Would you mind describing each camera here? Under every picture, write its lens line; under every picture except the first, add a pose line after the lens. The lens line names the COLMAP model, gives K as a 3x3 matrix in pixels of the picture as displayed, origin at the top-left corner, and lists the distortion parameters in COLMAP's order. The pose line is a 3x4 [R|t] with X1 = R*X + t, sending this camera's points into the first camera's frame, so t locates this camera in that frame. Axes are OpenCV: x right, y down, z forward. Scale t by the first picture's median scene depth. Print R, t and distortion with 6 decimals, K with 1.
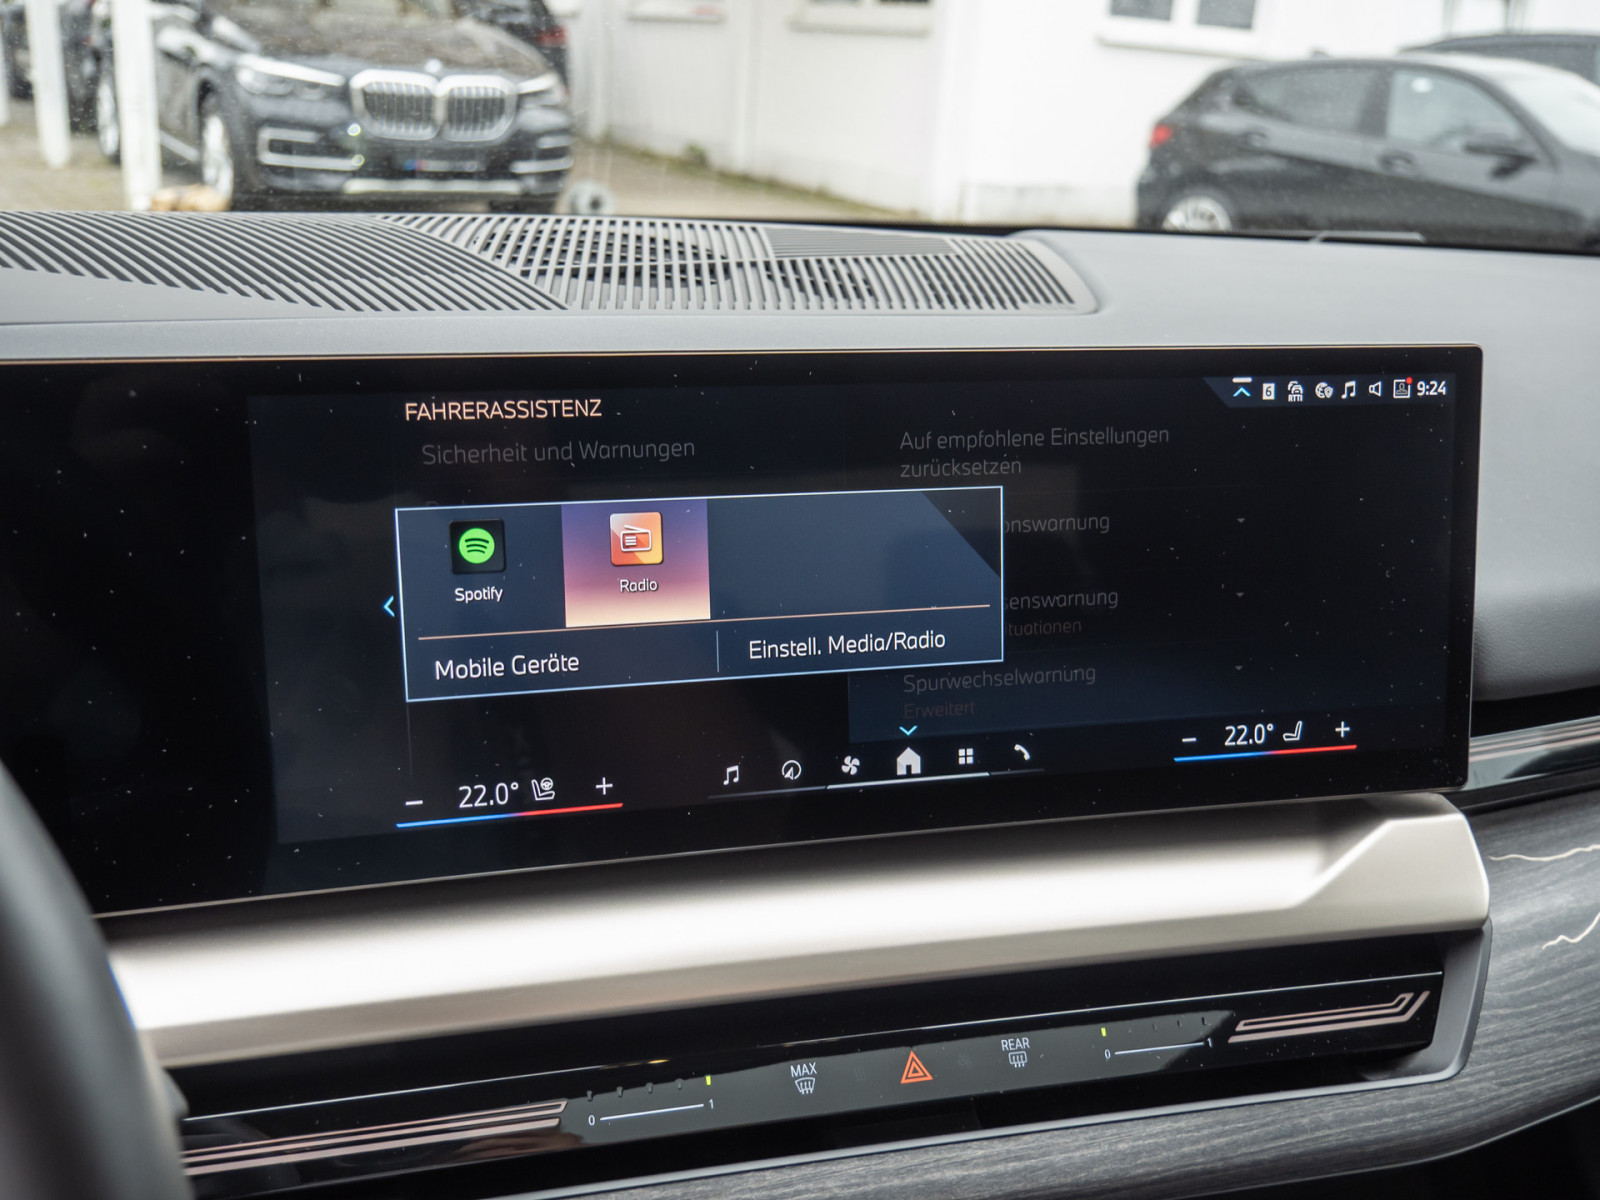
lens RADIAL K [[1554.8, 0, 802.2], [0, 1554.8, 605.5], [0, 0, 1]] dist [-0.003902, -0.010122]
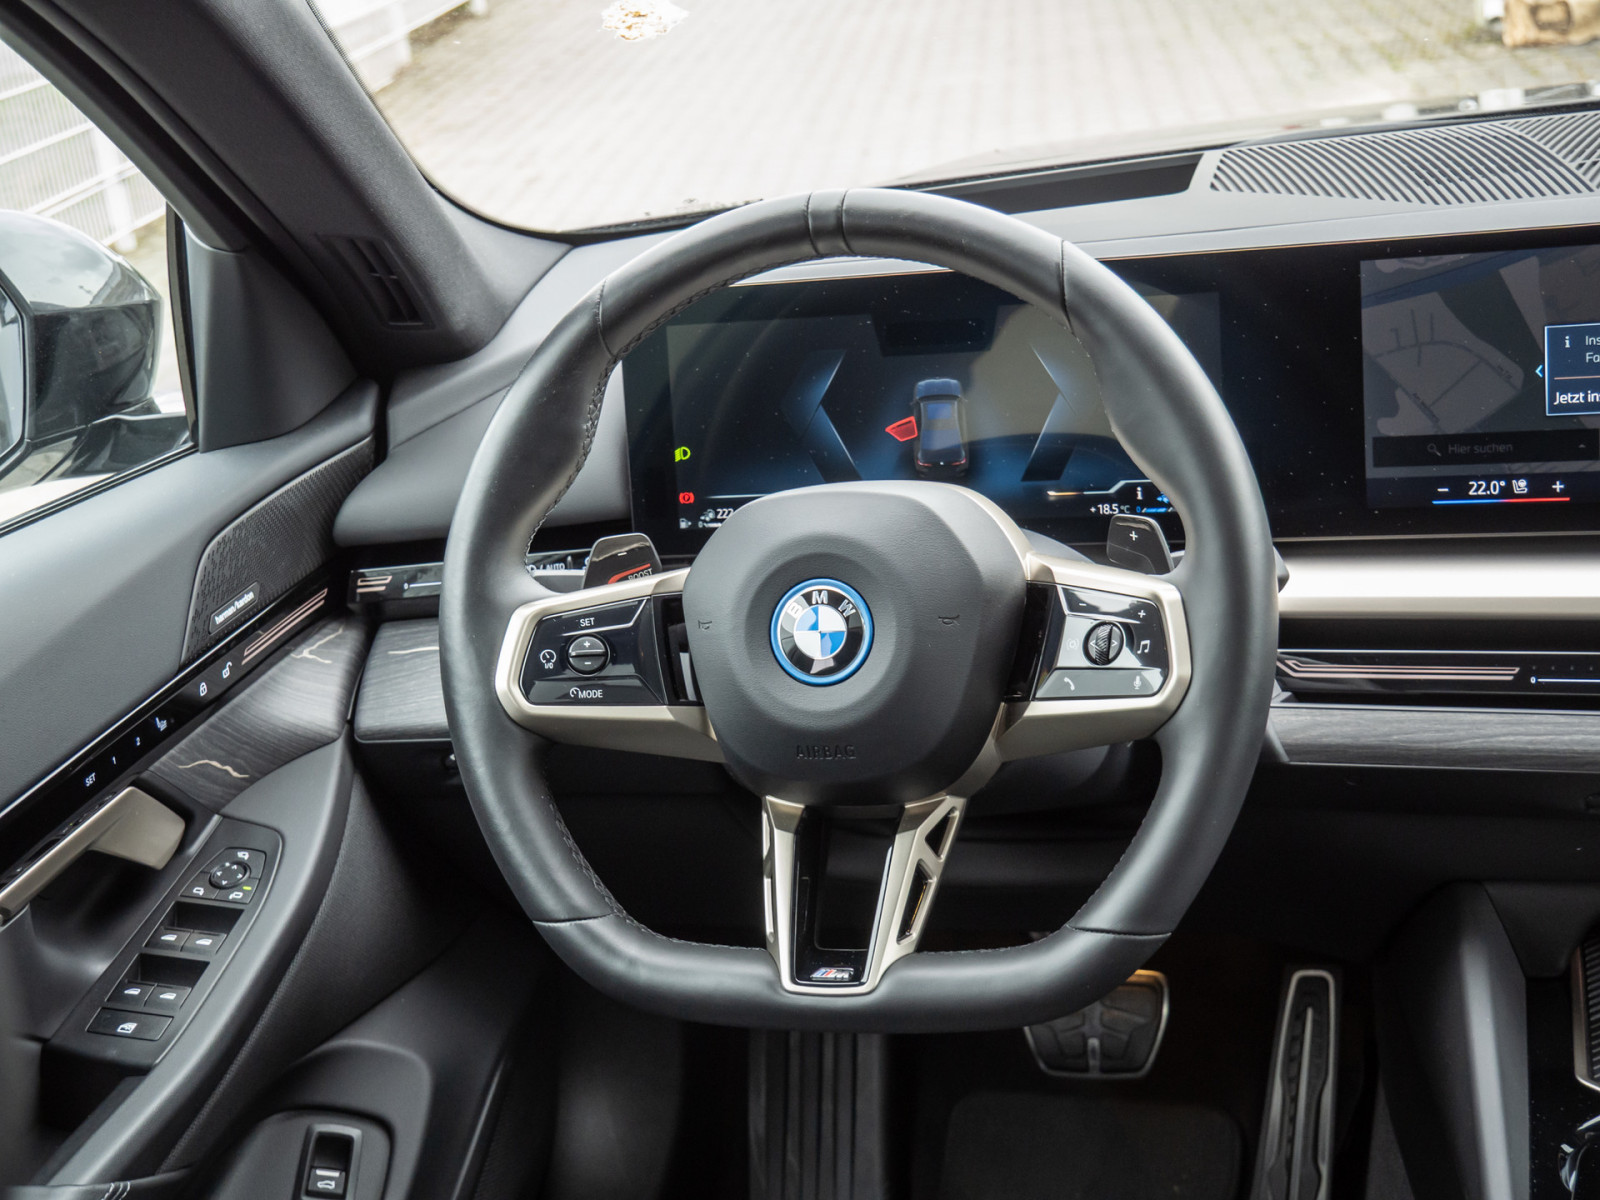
lens RADIAL K [[2264.6, 0, 798.8], [0, 2264.6, 623.7], [0, 0, 1]] dist [-0.003719, 0.091931]
pose [[0.760980, 0.058396, -0.646141, 0.729774], [-0.041455, 0.998282, 0.041398, 0.172436], [0.647449, -0.004717, 0.762094, -1.207257]]
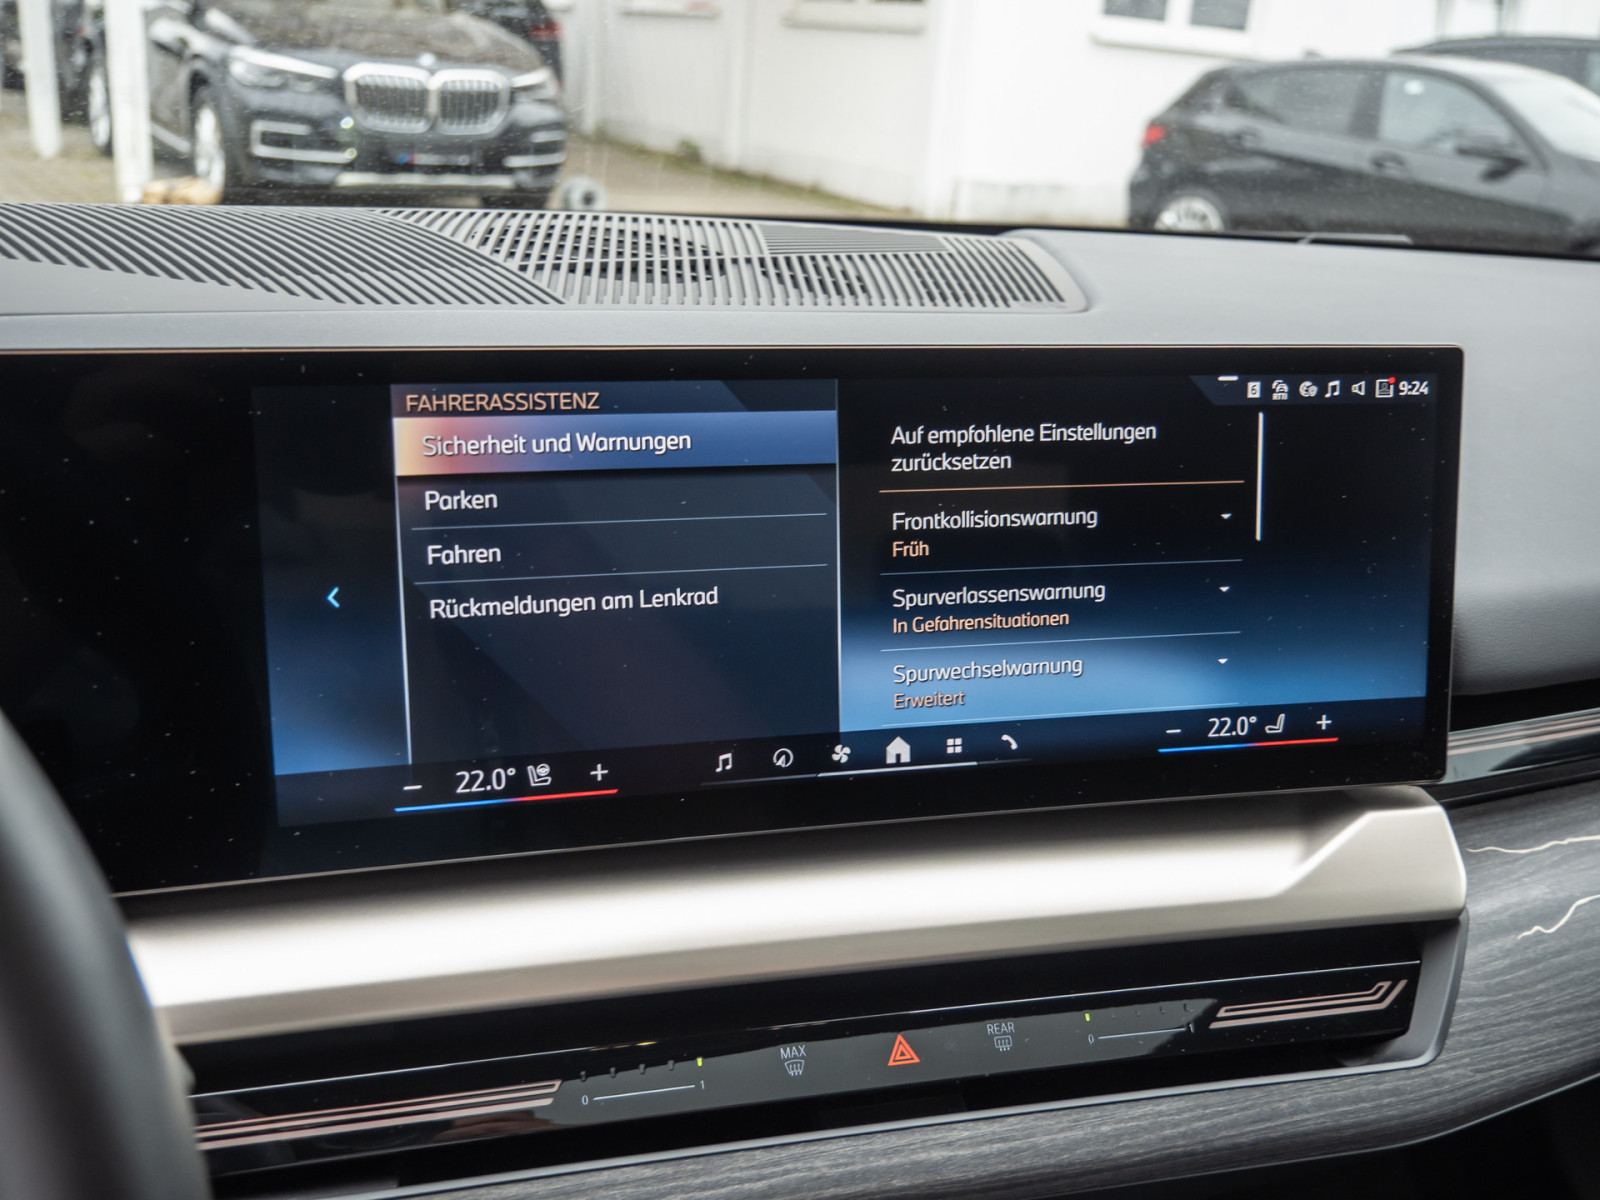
lens RADIAL K [[1556.5, 0, 800.6], [0, 1556.5, 607.3], [0, 0, 1]] dist [-0.010393, -0.002307]
pose [[0.999962, 0.006794, 0.005405, -0.001434], [-0.006810, 0.999972, 0.003026, 0.003550], [-0.005384, -0.003063, 0.999981, -0.016968]]
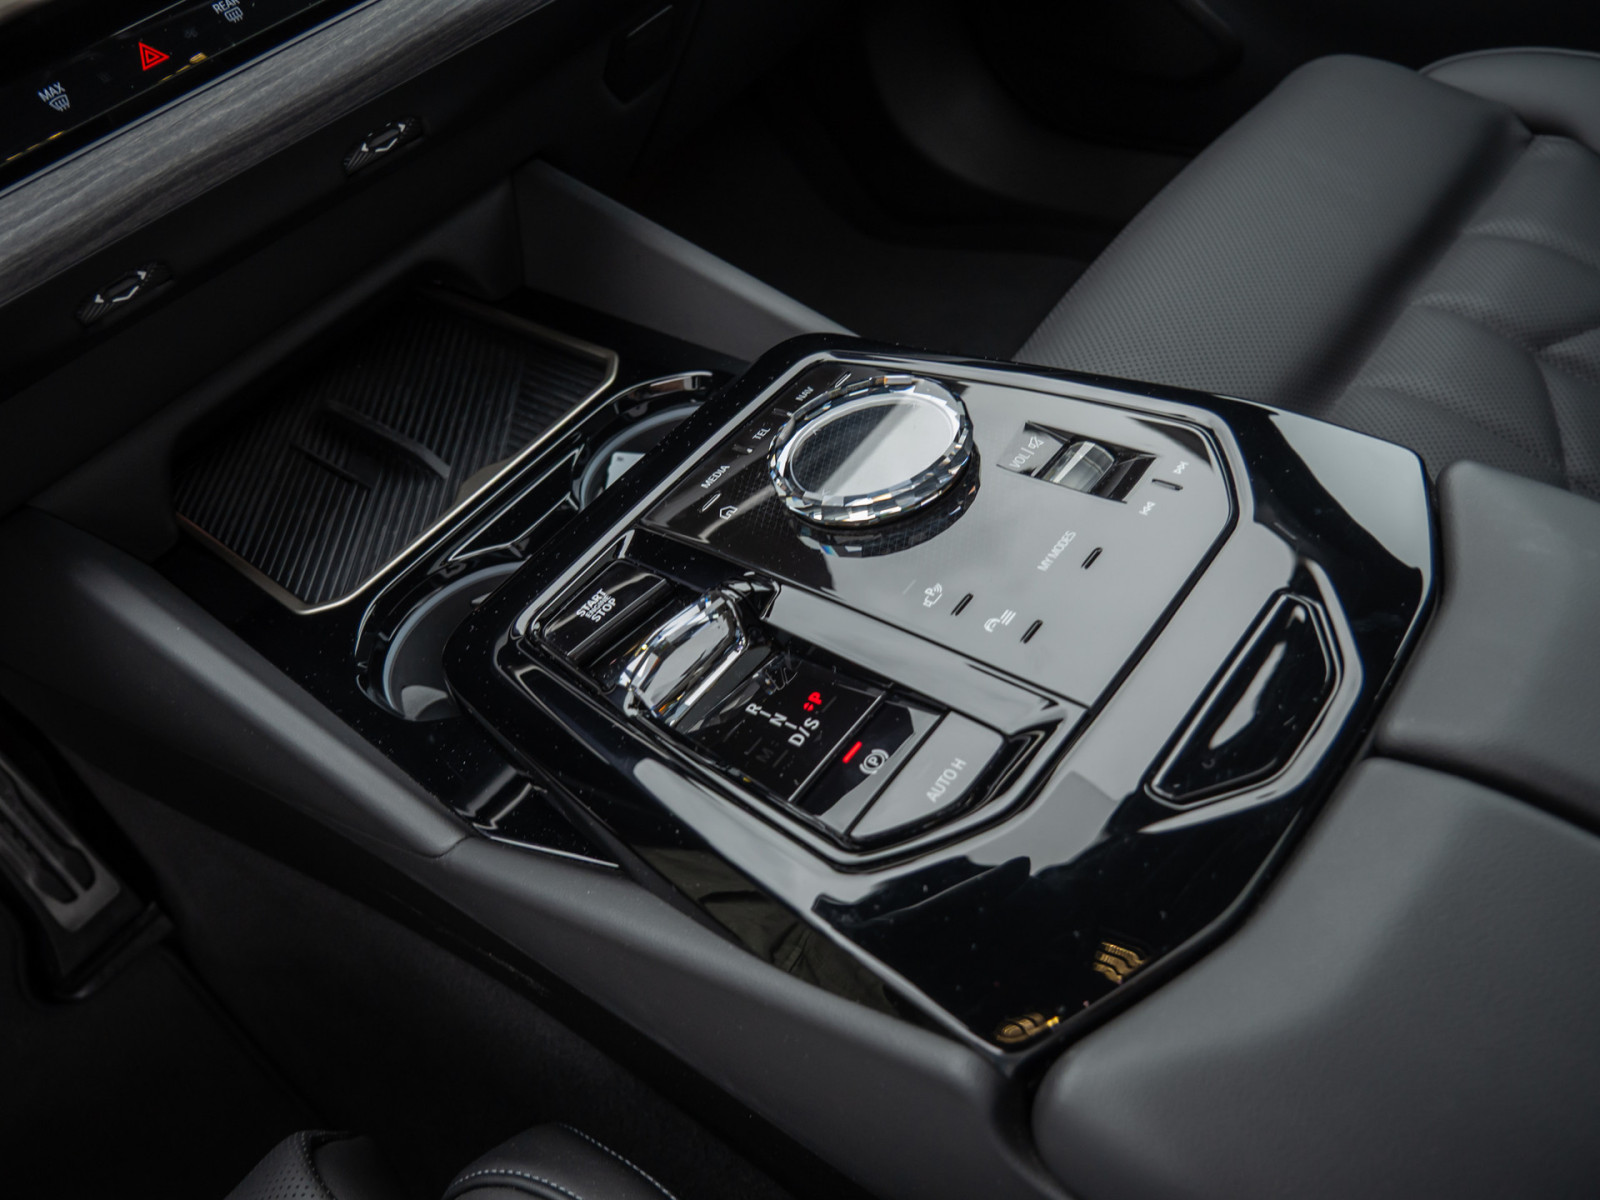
lens RADIAL K [[1159.8, 0, 794.9], [0, 1159.8, 608.9], [0, 0, 1]] dist [-0.052149, 0.005529]
pose [[0.855015, -0.500162, 0.137068, 0.146999], [0.387999, 0.792311, 0.470850, 0.378057], [-0.344101, -0.349401, 0.871500, -0.038530]]
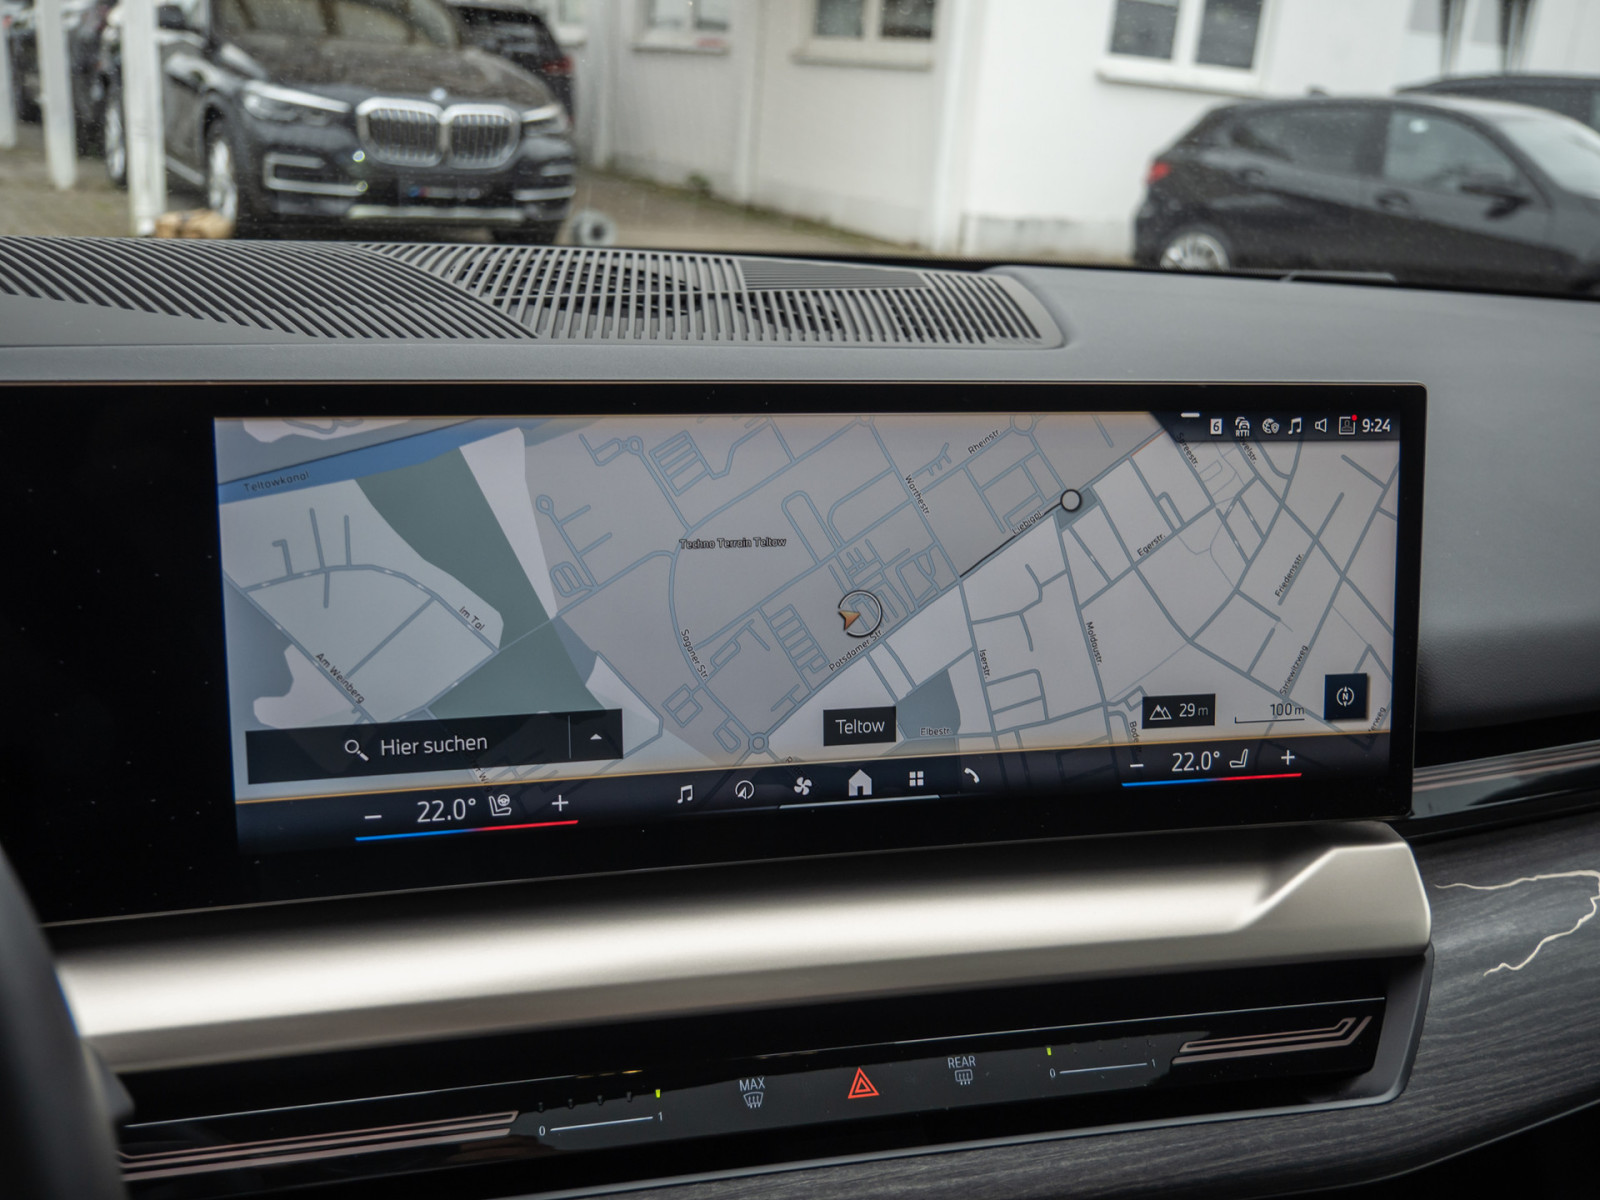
lens RADIAL K [[1556.5, 0, 800.6], [0, 1556.5, 607.3], [0, 0, 1]] dist [-0.010393, -0.002307]
pose [[0.999924, 0.012364, -0.000053, 0.025921], [-0.012363, 0.999766, -0.017739, 0.003136], [-0.000166, 0.017738, 0.999843, -0.023048]]
